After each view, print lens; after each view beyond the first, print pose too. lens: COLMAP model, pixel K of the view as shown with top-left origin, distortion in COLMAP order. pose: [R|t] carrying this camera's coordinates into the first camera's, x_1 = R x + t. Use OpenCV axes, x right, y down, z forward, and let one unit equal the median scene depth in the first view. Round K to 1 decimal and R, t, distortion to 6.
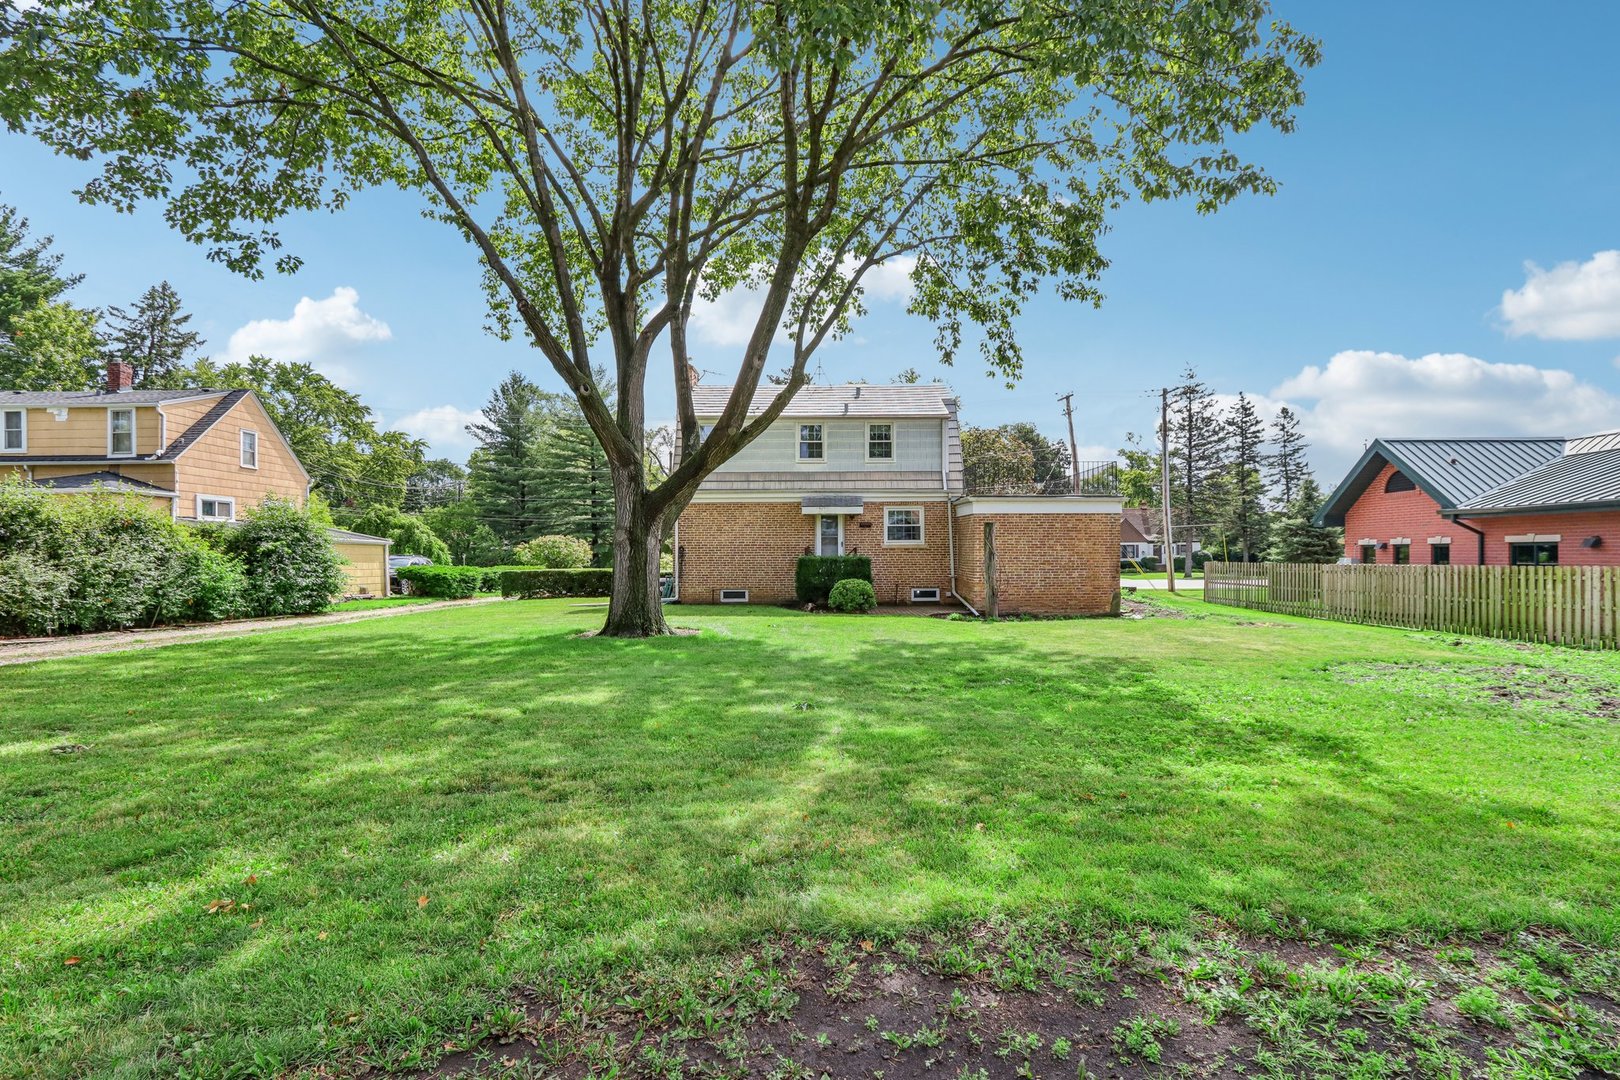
lens RADIAL K [[797.1, 0, 808.5], [0, 797.1, 550.5], [0, 0, 1]] dist [-0.017734, 0.001408]
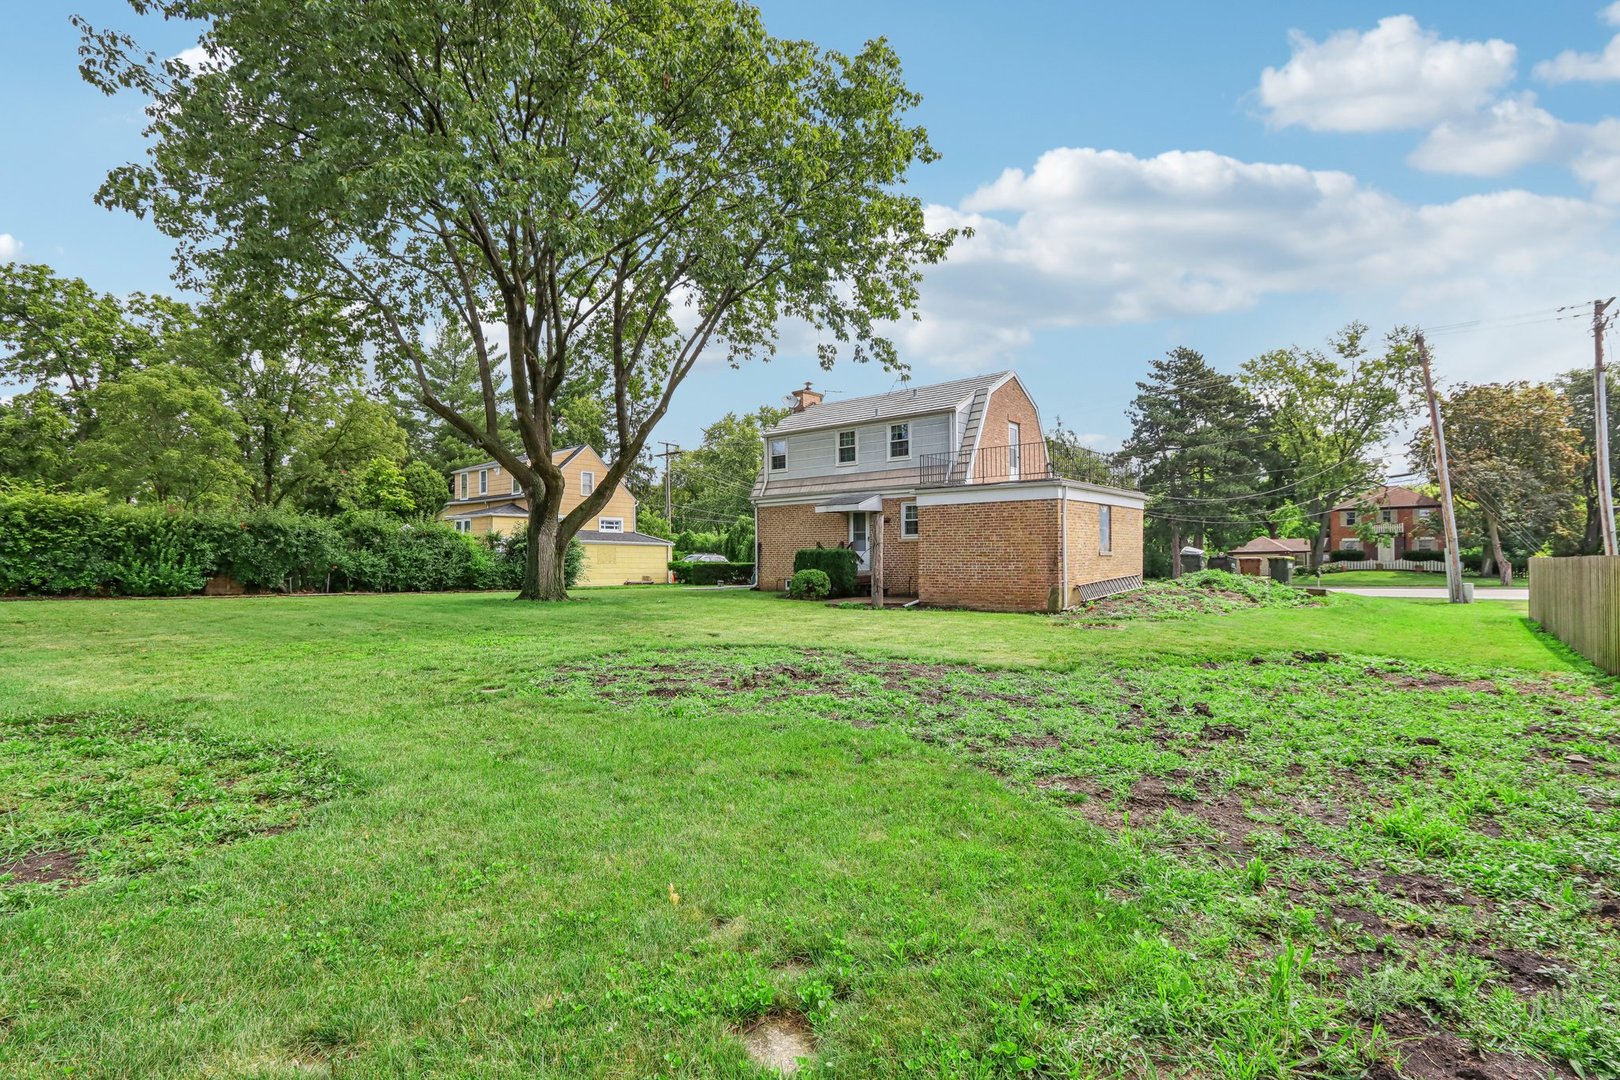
lens RADIAL K [[797.1, 0, 808.5], [0, 797.1, 550.5], [0, 0, 1]] dist [-0.017734, 0.001408]
pose [[0.742983, -0.005347, -0.669289, 0.697211], [0.001888, 0.999981, -0.005893, 0.012031], [0.669308, 0.003115, 0.742979, 0.152336]]
